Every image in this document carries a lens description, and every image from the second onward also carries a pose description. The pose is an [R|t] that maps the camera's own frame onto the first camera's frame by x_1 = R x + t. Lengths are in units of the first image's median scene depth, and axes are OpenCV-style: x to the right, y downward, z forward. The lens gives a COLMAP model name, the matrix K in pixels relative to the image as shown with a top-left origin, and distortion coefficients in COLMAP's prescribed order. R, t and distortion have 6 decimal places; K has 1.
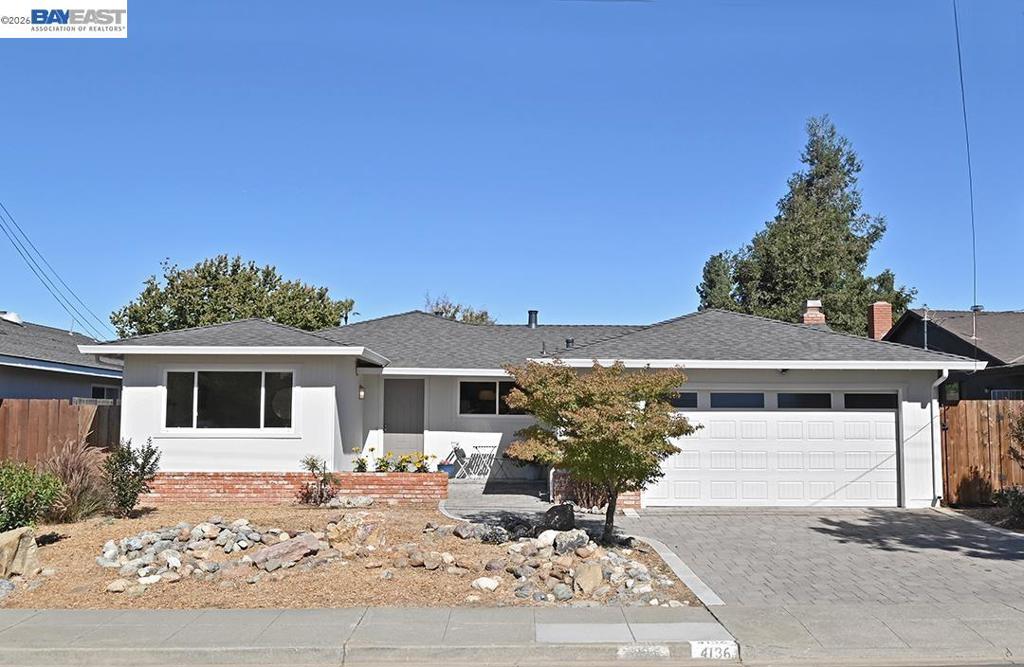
lens RADIAL K [[961.5, 0, 512.0], [0, 961.5, 333.5], [0, 0, 1]] dist [0.002590, -0.014246]
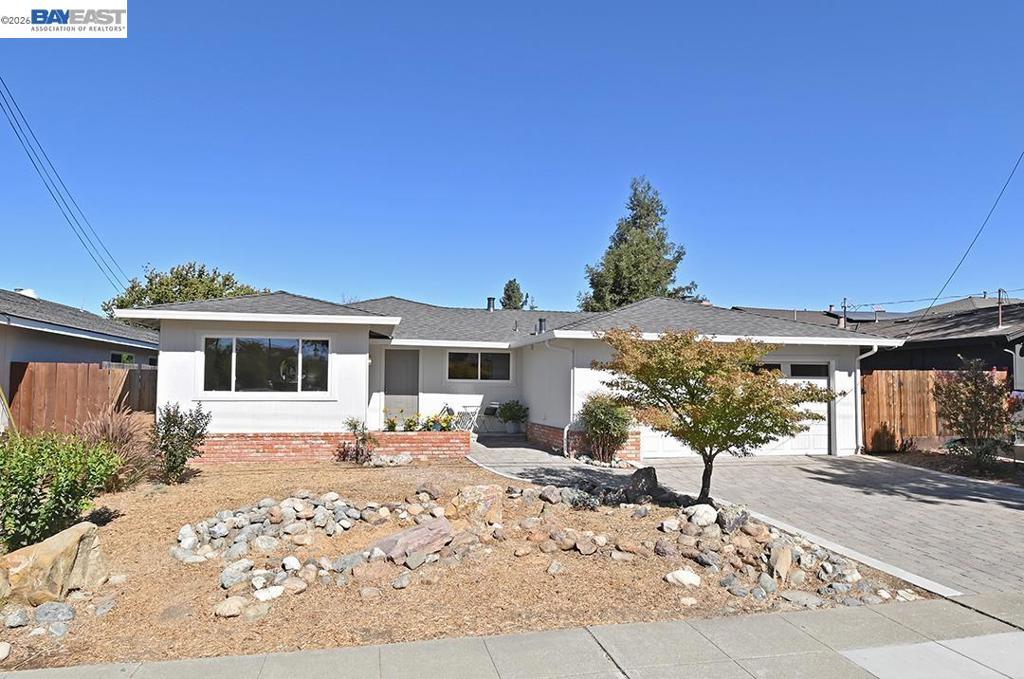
lens RADIAL K [[614.1, 0, 491.1], [0, 614.1, 342.7], [0, 0, 1]] dist [-0.004782, 0.001359]
pose [[0.983806, 0.015061, 0.178604, -0.174989], [-0.019456, 0.999549, 0.022881, 0.024402], [-0.178178, -0.025985, 0.983655, 0.292402]]
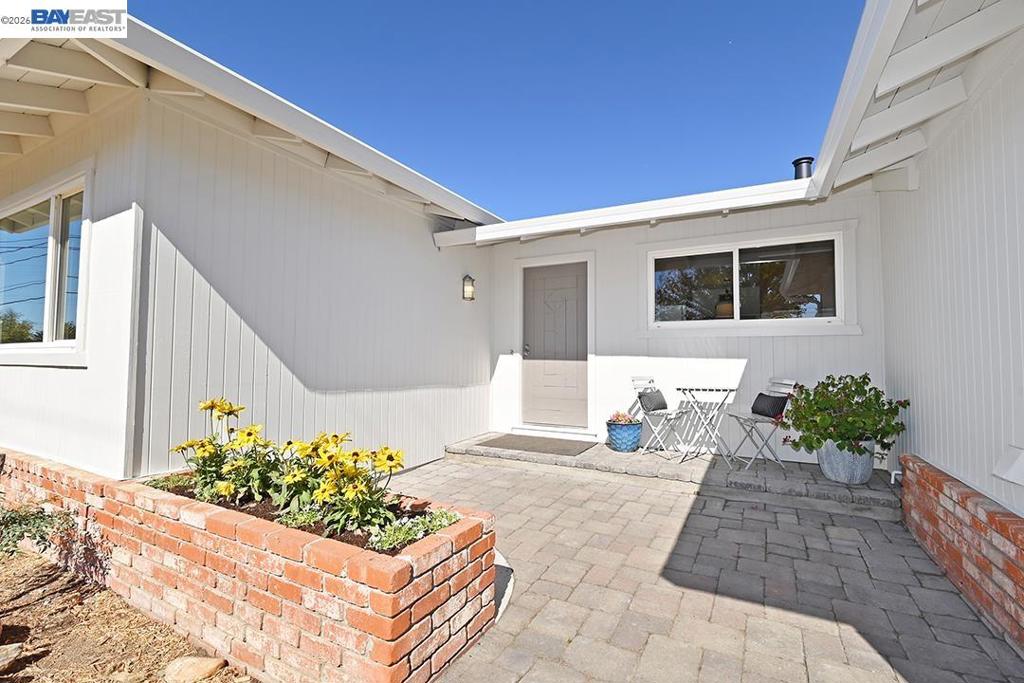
lens RADIAL K [[450.2, 0, 515.8], [0, 450.2, 338.2], [0, 0, 1]] dist [-0.000103, -0.000029]
pose [[0.878190, -0.022670, -0.477774, -0.006468], [0.045486, 0.998307, 0.036238, 0.100190], [0.476144, -0.053556, 0.877735, 0.943561]]
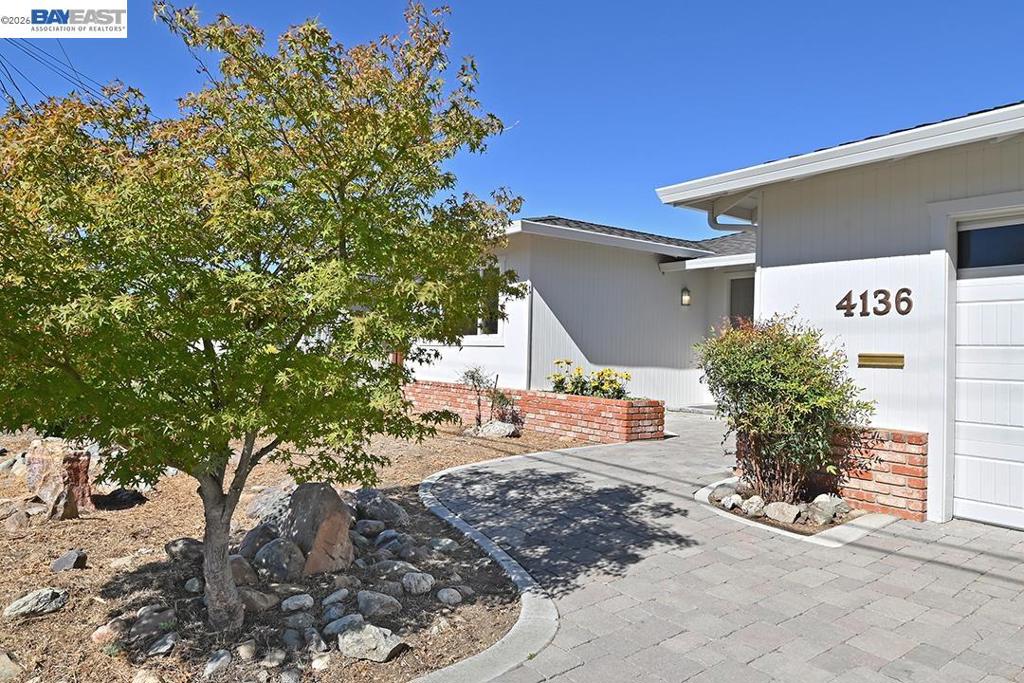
lens RADIAL K [[667.7, 0, 512.0], [0, 667.7, 341.5], [0, 0, 1]] dist [0.001046, 0.000051]
pose [[0.575044, -0.002045, -0.818120, 0.255460], [0.055460, 0.997794, 0.036487, 0.084716], [0.816240, -0.066354, 0.573889, 0.685537]]
